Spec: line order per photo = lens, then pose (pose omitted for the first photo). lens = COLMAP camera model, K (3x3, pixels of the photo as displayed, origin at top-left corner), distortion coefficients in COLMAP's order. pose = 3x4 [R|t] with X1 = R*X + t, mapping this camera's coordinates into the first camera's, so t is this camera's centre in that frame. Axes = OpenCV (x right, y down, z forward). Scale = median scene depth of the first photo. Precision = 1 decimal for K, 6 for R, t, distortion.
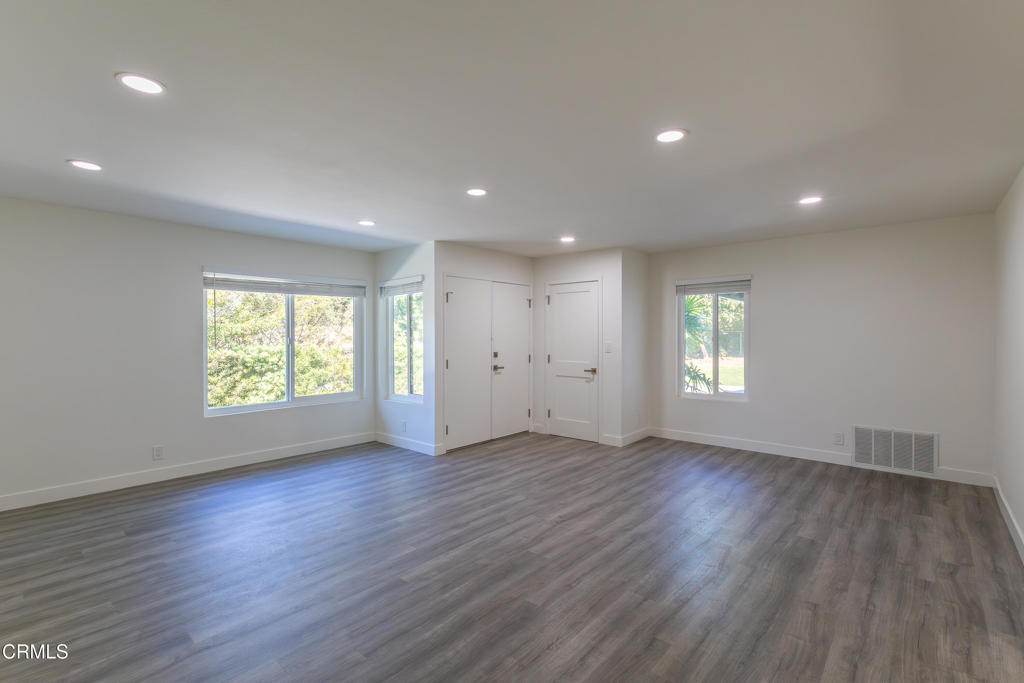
lens RADIAL K [[471.9, 0, 512.0], [0, 471.9, 341.5], [0, 0, 1]] dist [-0.001547, 0.000145]
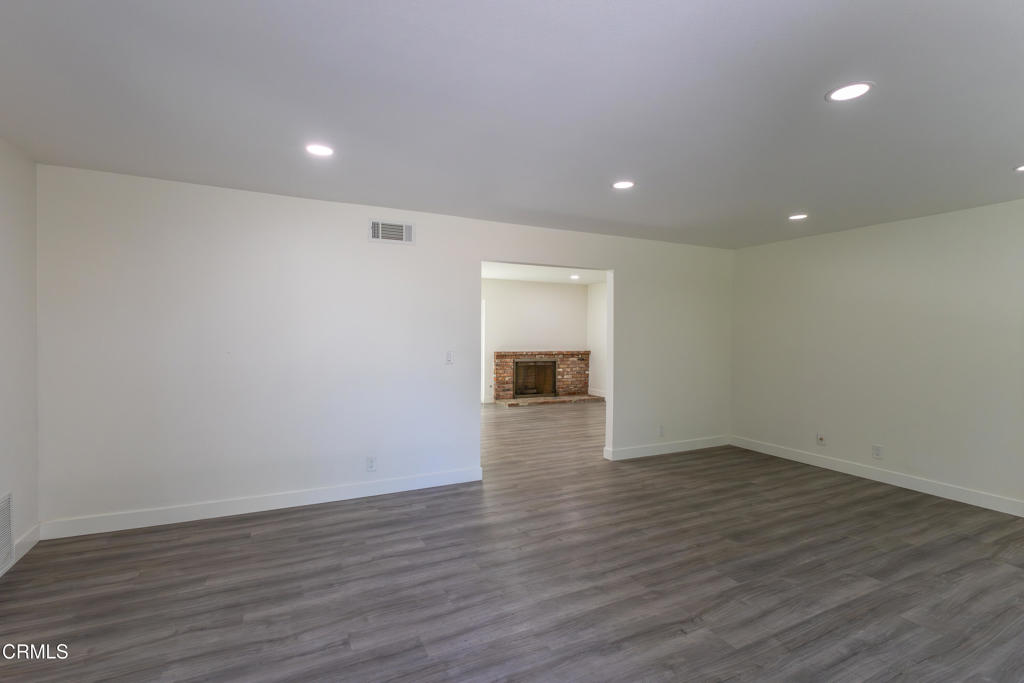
lens RADIAL K [[471.9, 0, 512.0], [0, 471.9, 341.5], [0, 0, 1]] dist [-0.001547, 0.000145]
pose [[-0.924759, -0.012880, 0.380336, 0.091197], [-0.001168, 0.999518, 0.031009, -0.028637], [-0.380552, 0.028231, -0.924328, 1.840610]]
